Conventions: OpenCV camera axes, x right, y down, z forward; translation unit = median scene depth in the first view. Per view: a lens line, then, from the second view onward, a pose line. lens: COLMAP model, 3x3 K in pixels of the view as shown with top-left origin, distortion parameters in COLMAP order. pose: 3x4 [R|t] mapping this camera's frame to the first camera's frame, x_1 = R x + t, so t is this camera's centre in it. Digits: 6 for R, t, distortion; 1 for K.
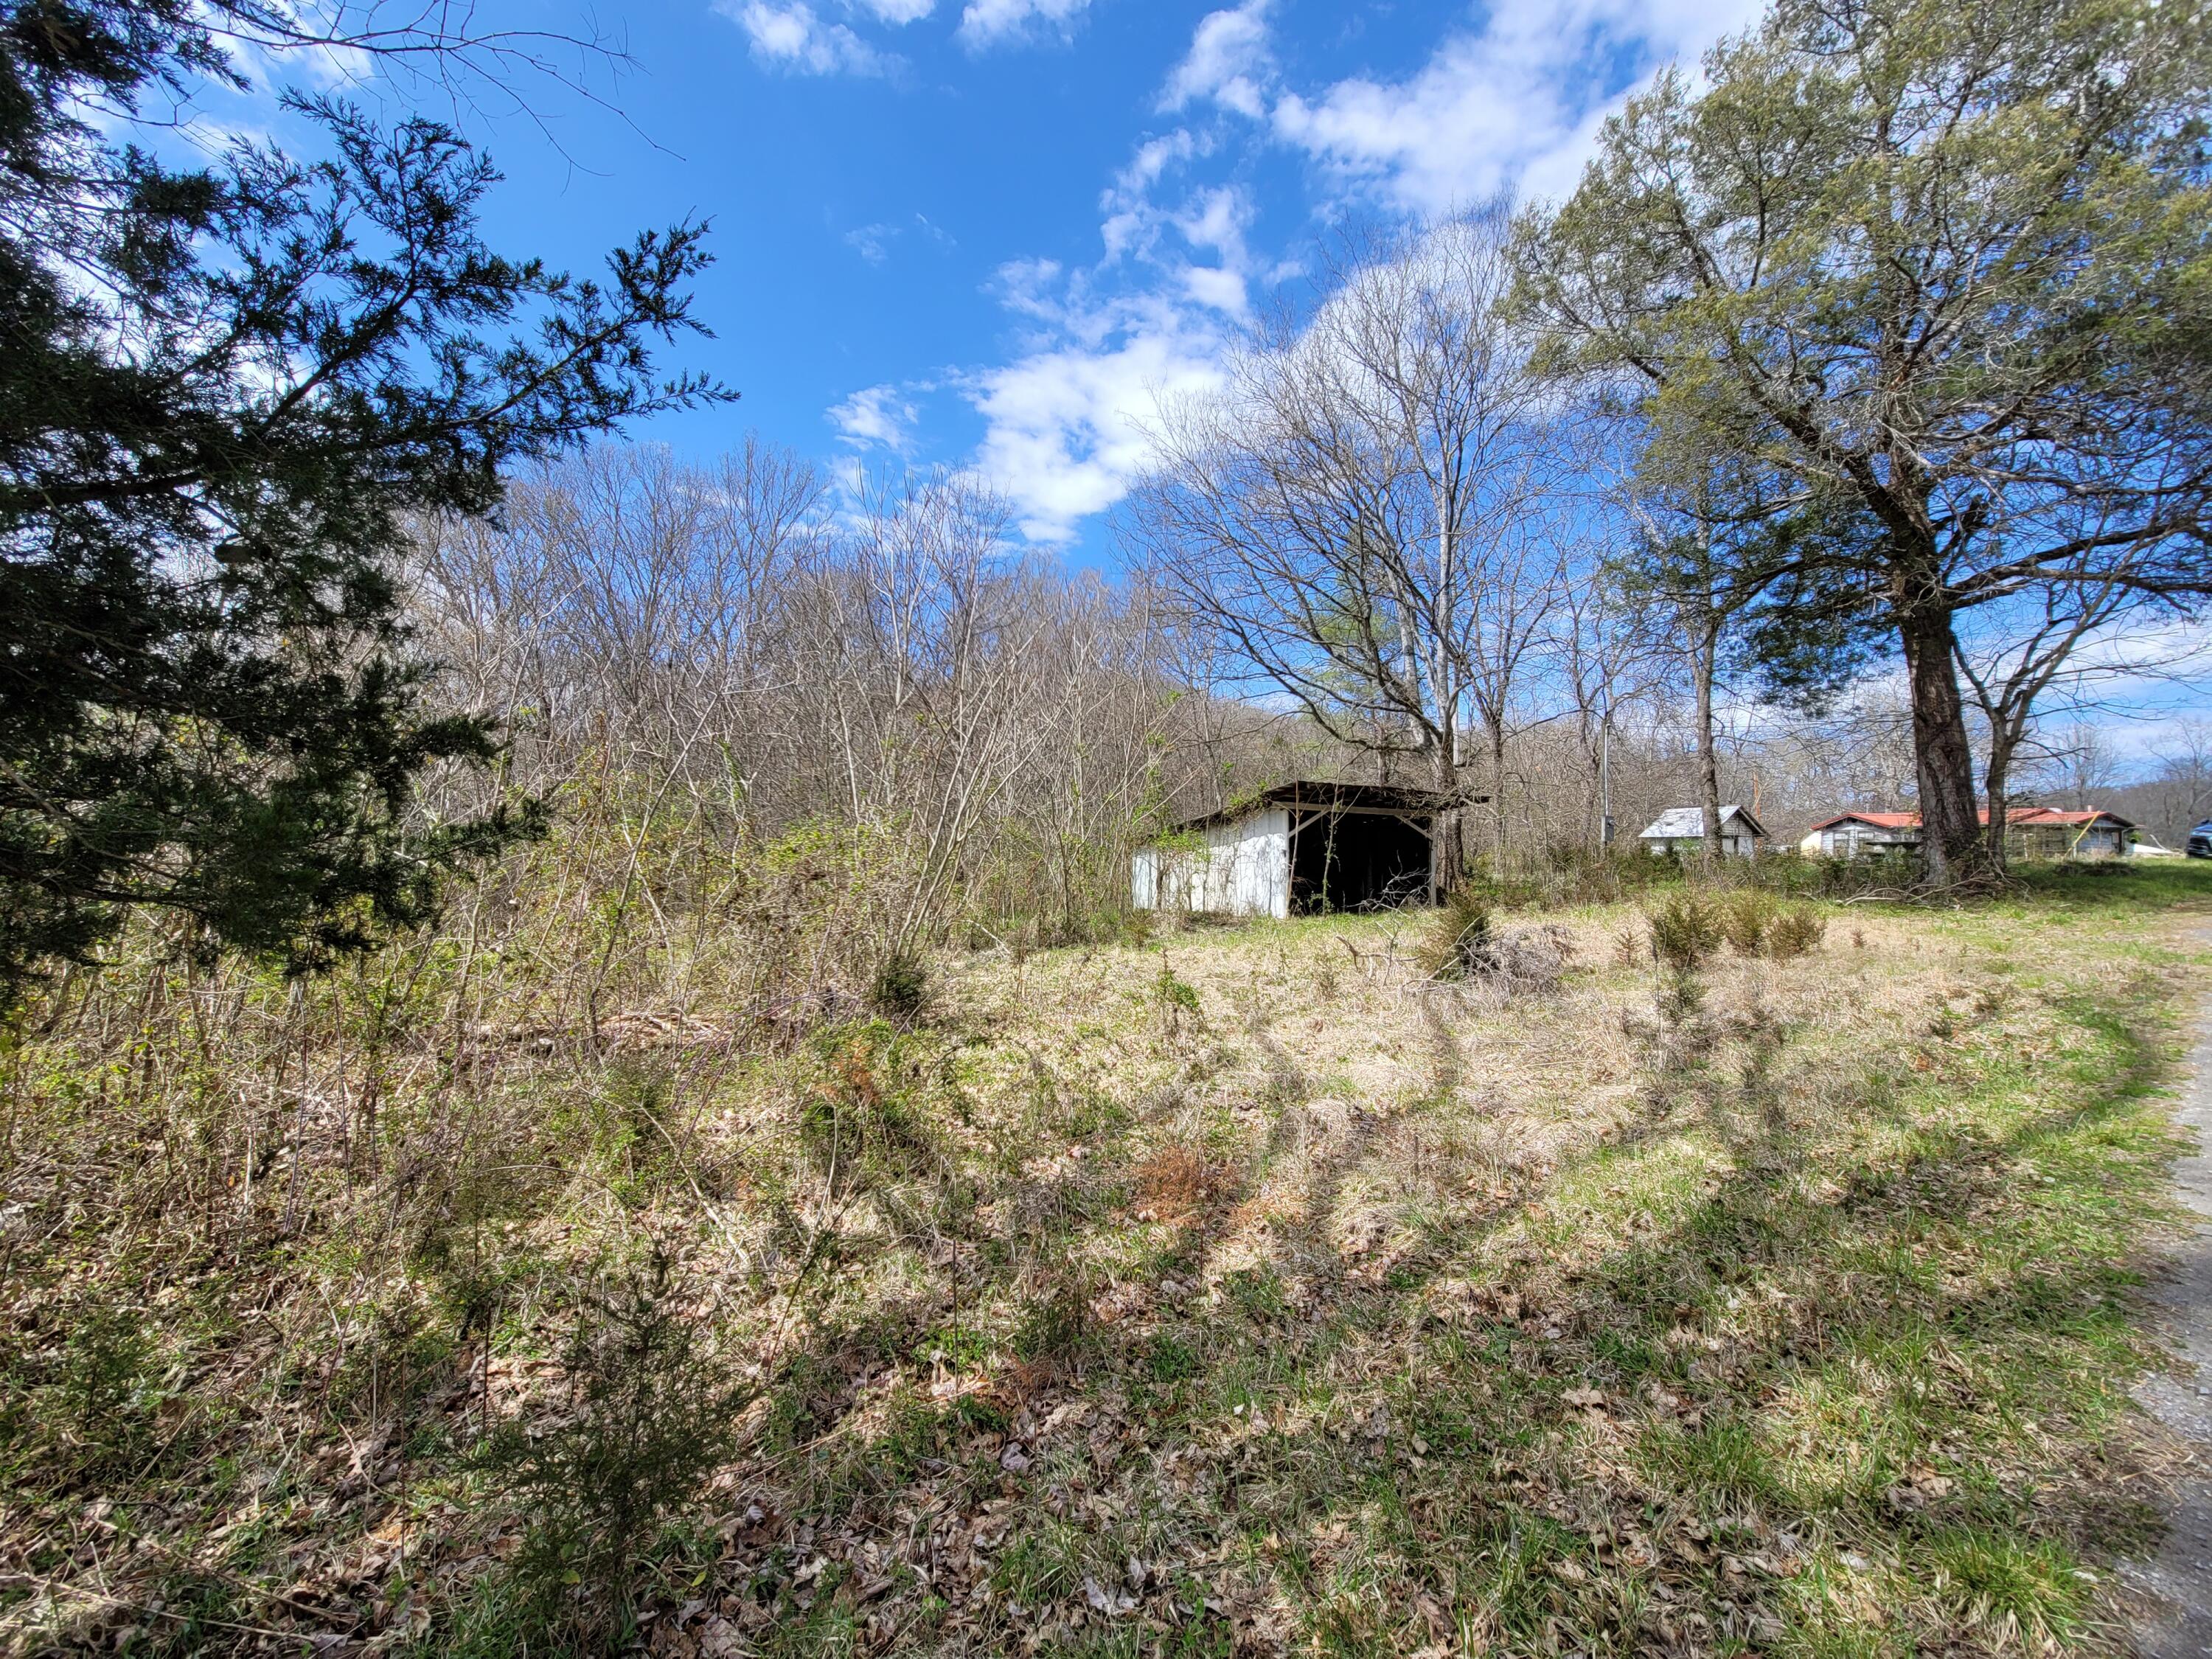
lens RADIAL K [[918.4, 0, 1104.3], [0, 918.4, 825.0], [0, 0, 1]] dist [0.000764, -0.000486]
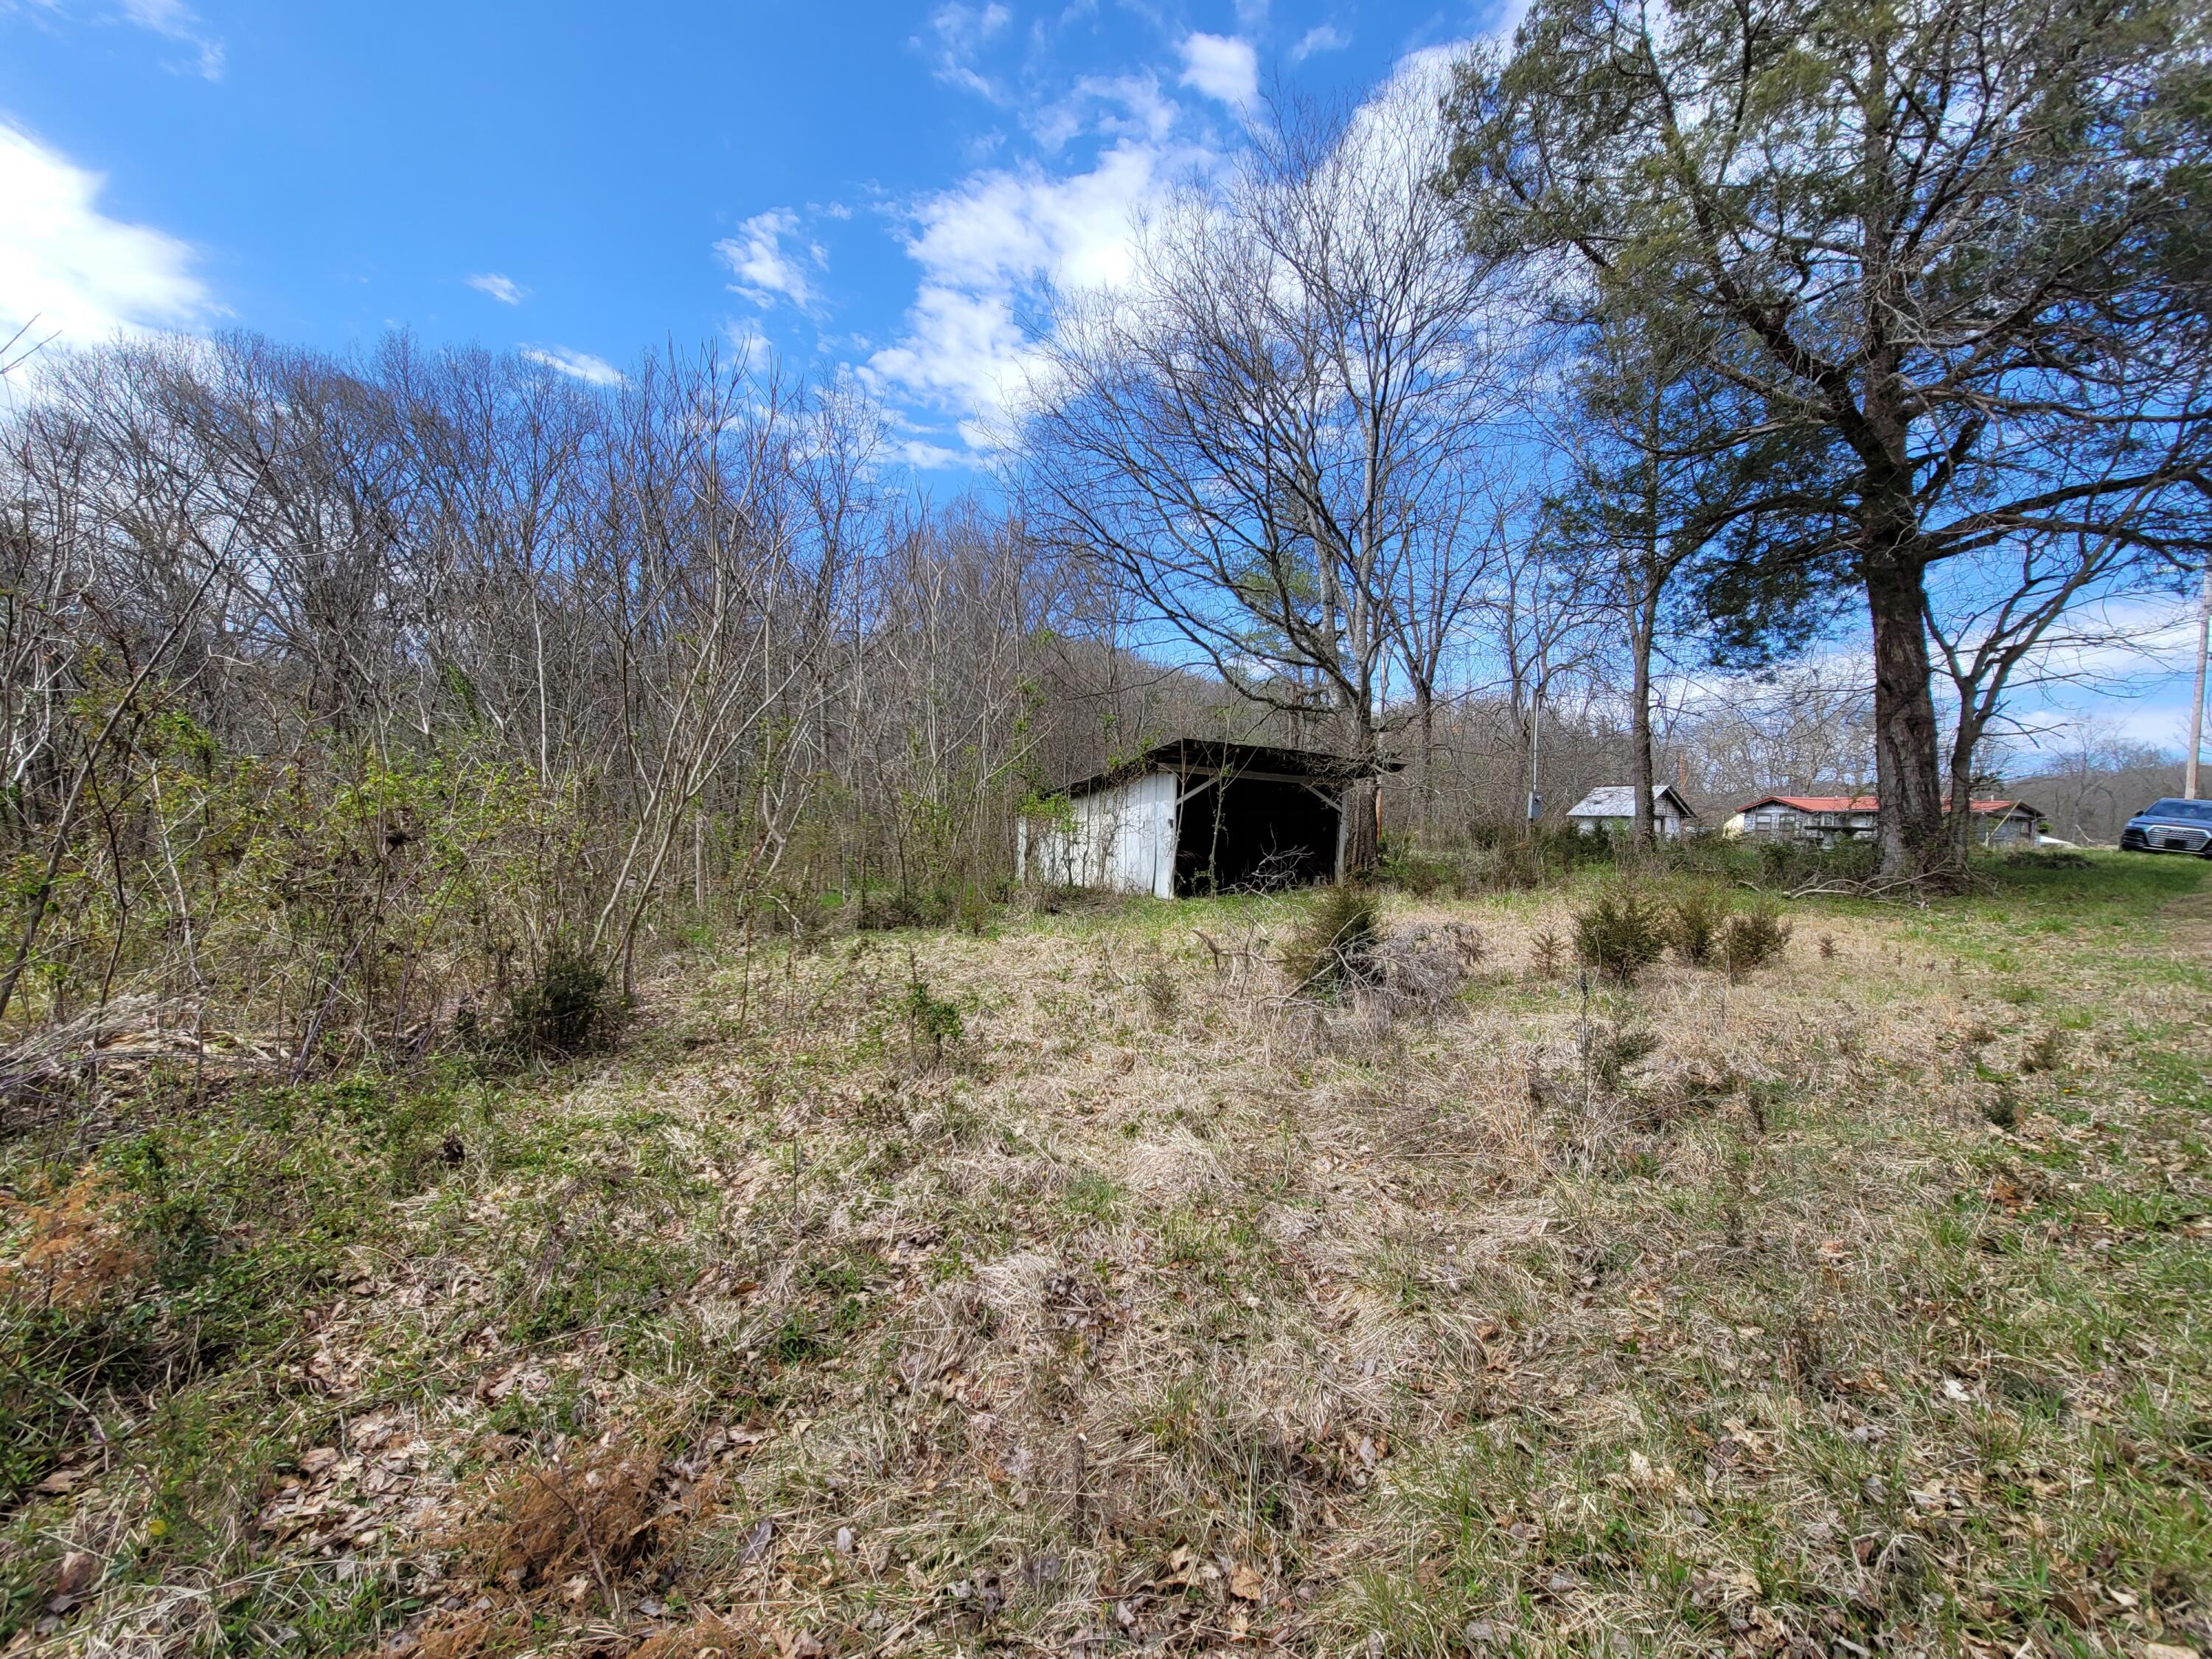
lens RADIAL K [[918.4, 0, 1104.3], [0, 918.4, 825.0], [0, 0, 1]] dist [0.000764, -0.000486]
pose [[0.997856, 0.023208, 0.061201, 0.220247], [-0.025446, 0.999026, 0.036042, 0.007771], [-0.060304, -0.037522, 0.997475, 0.380327]]
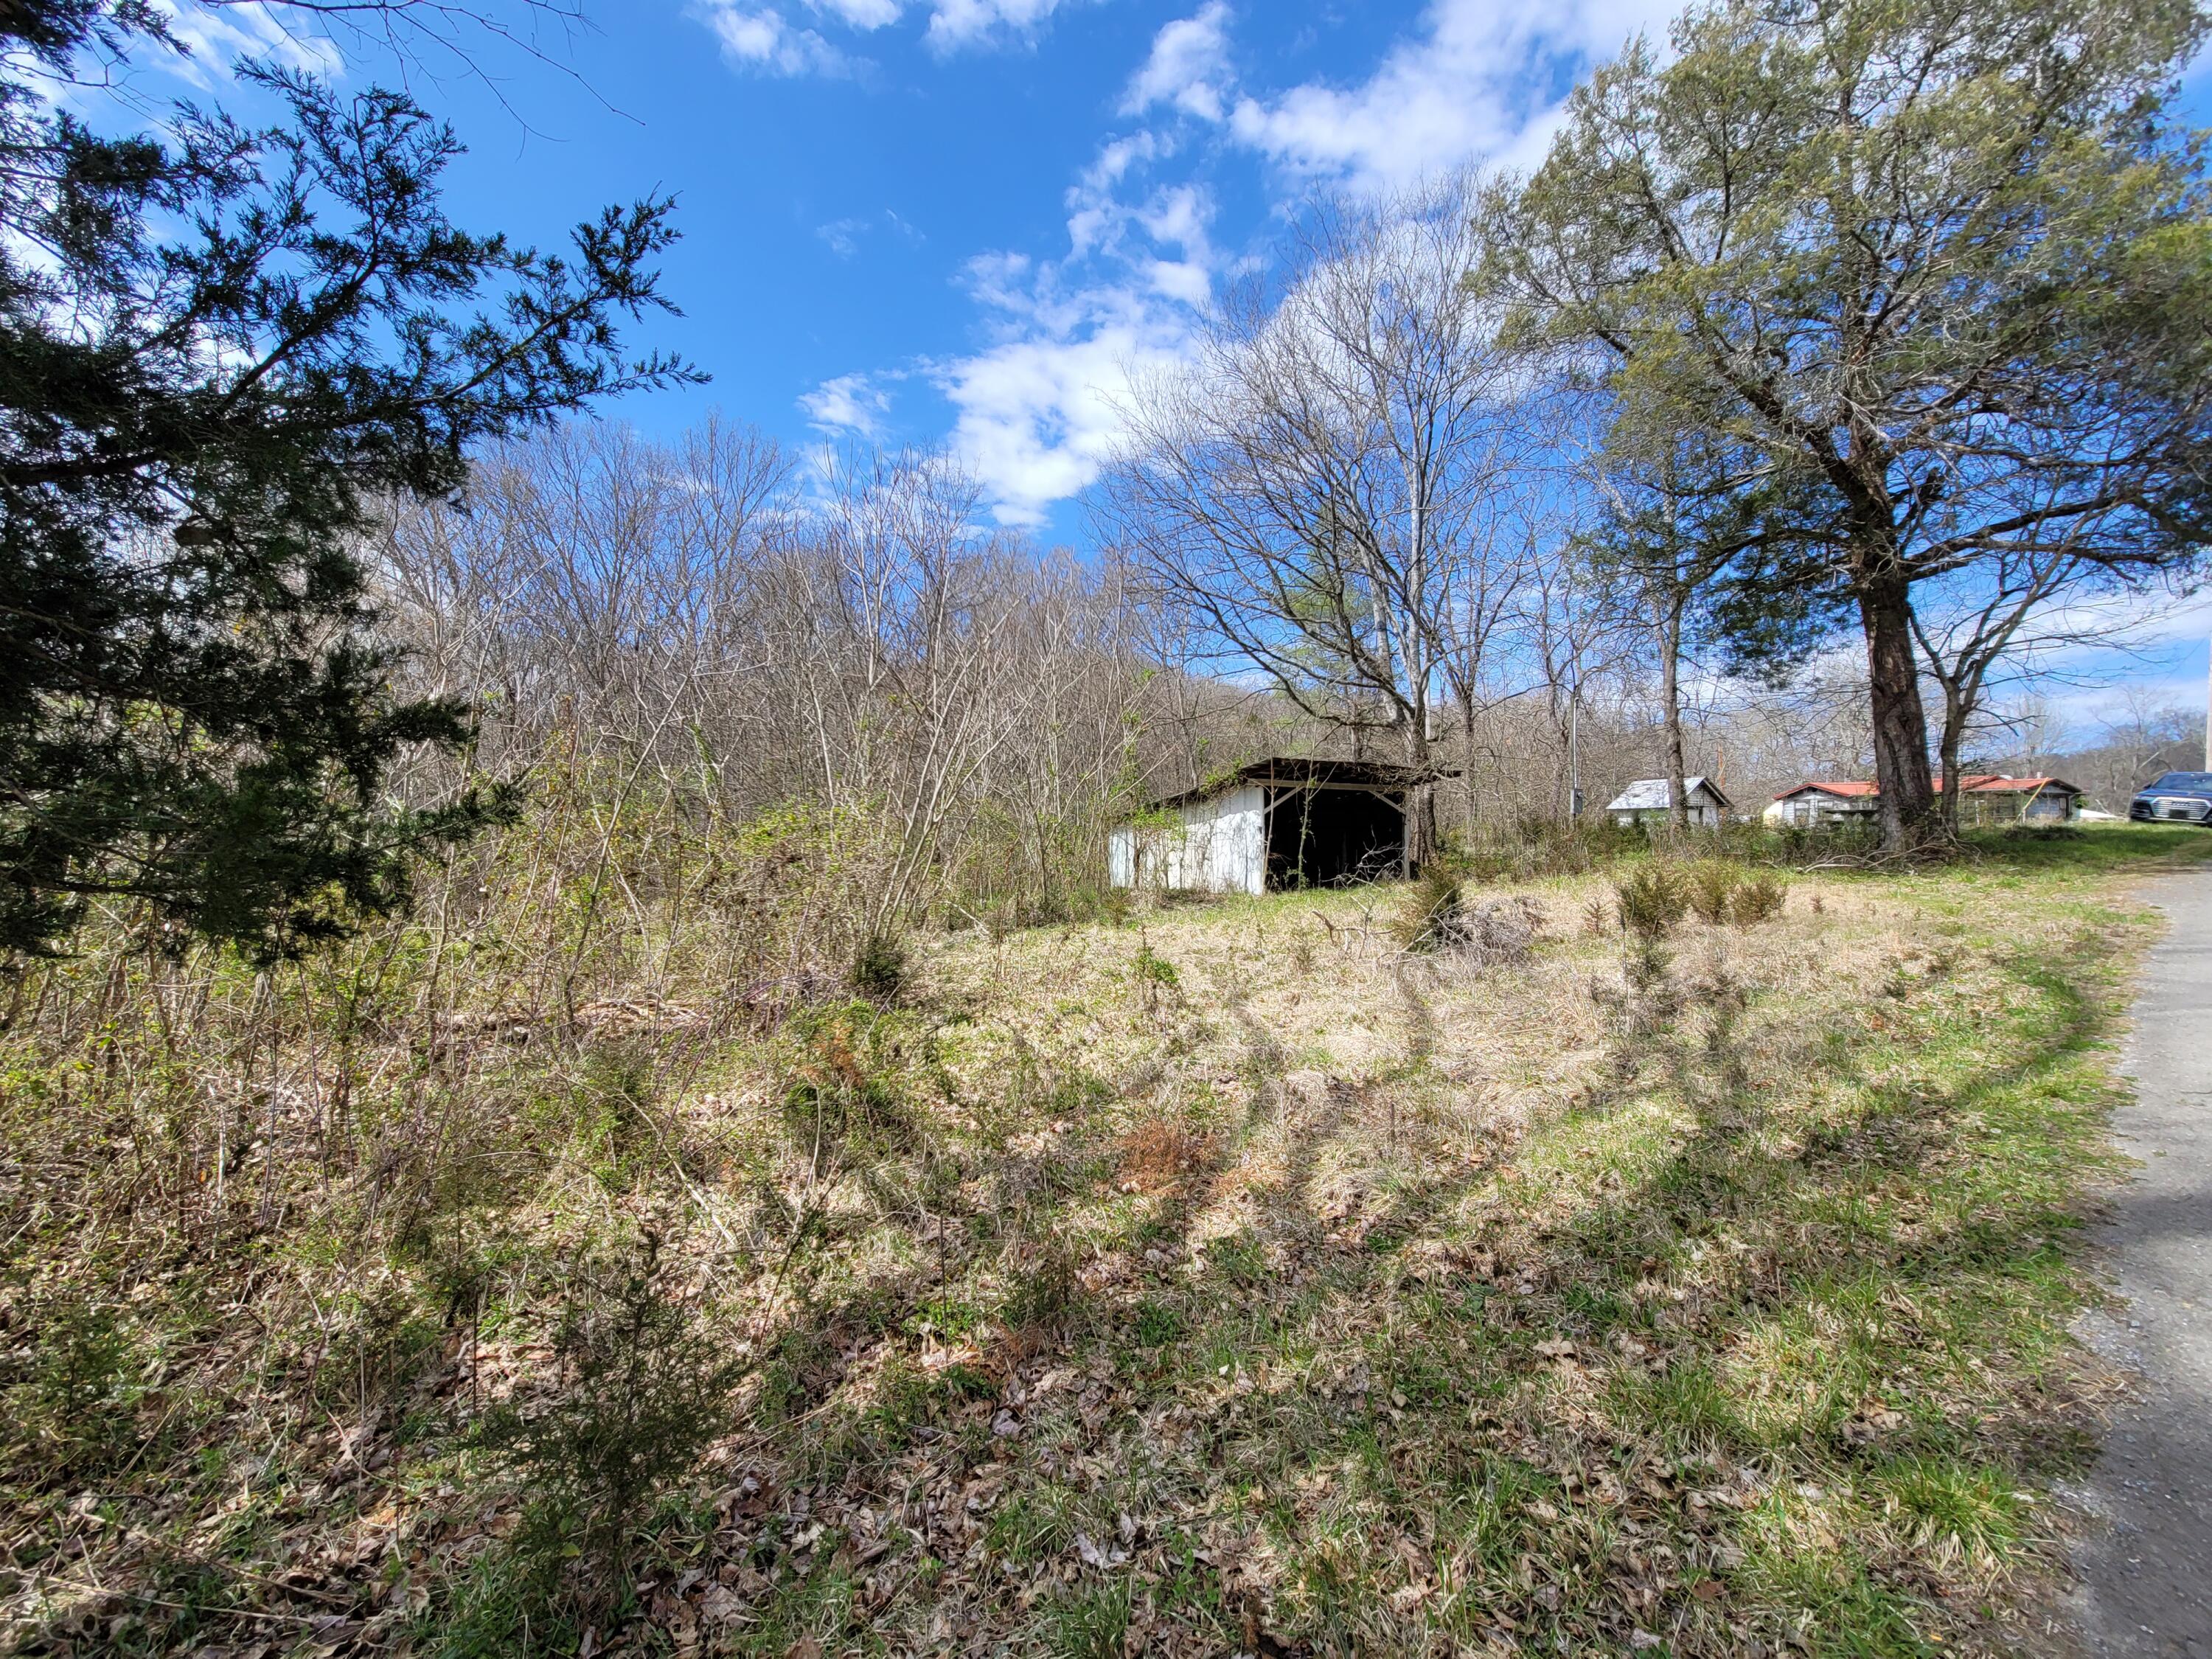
lens RADIAL K [[918.4, 0, 1104.3], [0, 918.4, 825.0], [0, 0, 1]] dist [0.000764, -0.000486]
pose [[0.999552, -0.014259, 0.026308, -0.002367], [0.013662, 0.999648, 0.022740, 0.001091], [-0.026623, -0.022371, 0.999395, -0.003821]]
